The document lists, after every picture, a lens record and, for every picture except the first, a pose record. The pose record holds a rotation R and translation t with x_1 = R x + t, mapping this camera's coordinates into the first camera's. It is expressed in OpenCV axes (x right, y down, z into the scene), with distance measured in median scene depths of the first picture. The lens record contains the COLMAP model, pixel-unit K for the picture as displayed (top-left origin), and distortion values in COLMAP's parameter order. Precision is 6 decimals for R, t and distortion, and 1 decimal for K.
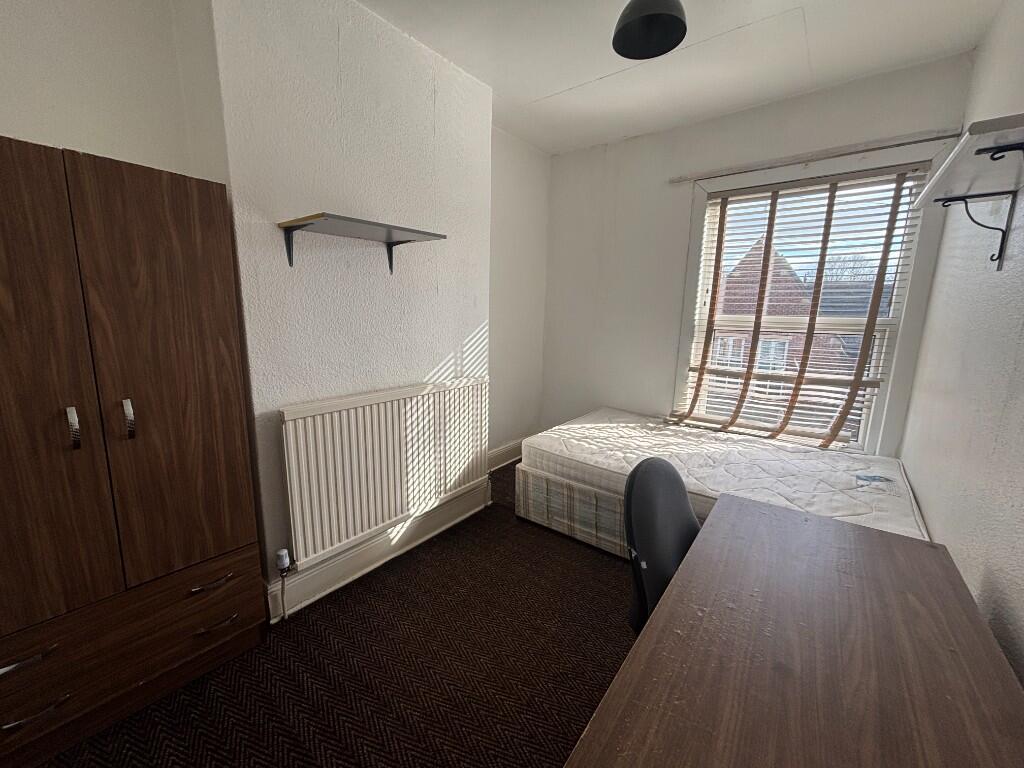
lens RADIAL K [[411.4, 0, 511.3], [0, 411.4, 387.6], [0, 0, 1]] dist [-0.000271, 0.000094]
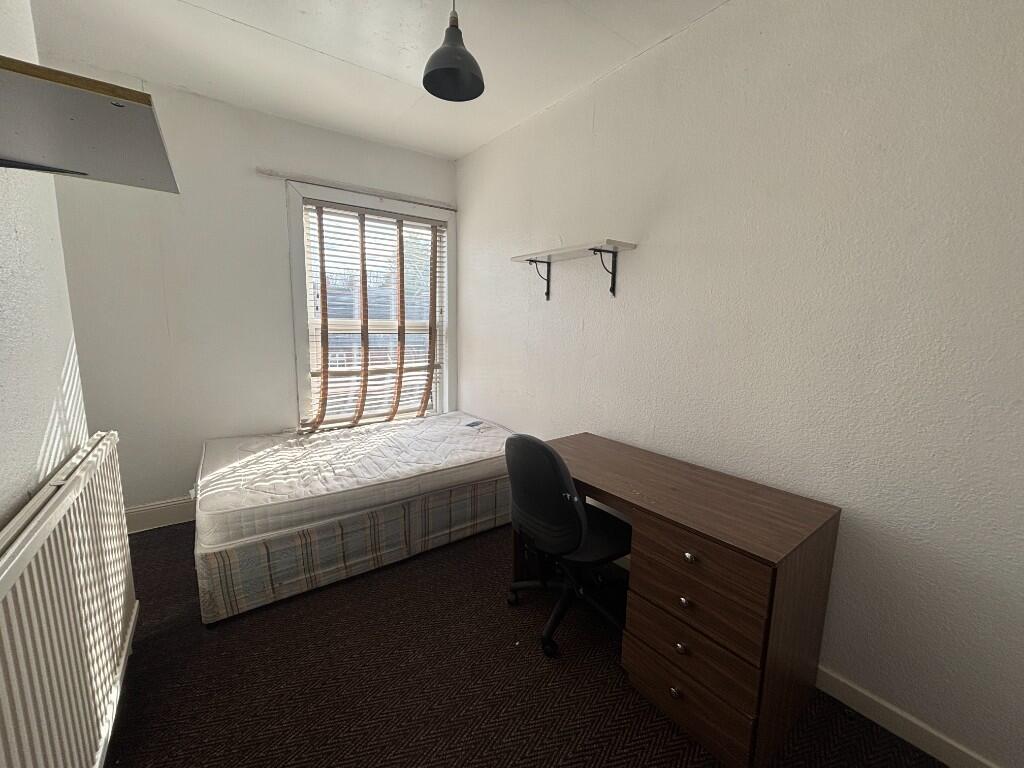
lens RADIAL K [[411.4, 0, 511.3], [0, 411.4, 387.6], [0, 0, 1]] dist [-0.000271, 0.000094]
pose [[0.280134, -0.166448, 0.945421, -0.411709], [0.163495, 0.978737, 0.123869, -0.065597], [-0.945936, 0.119872, 0.301391, 0.290755]]
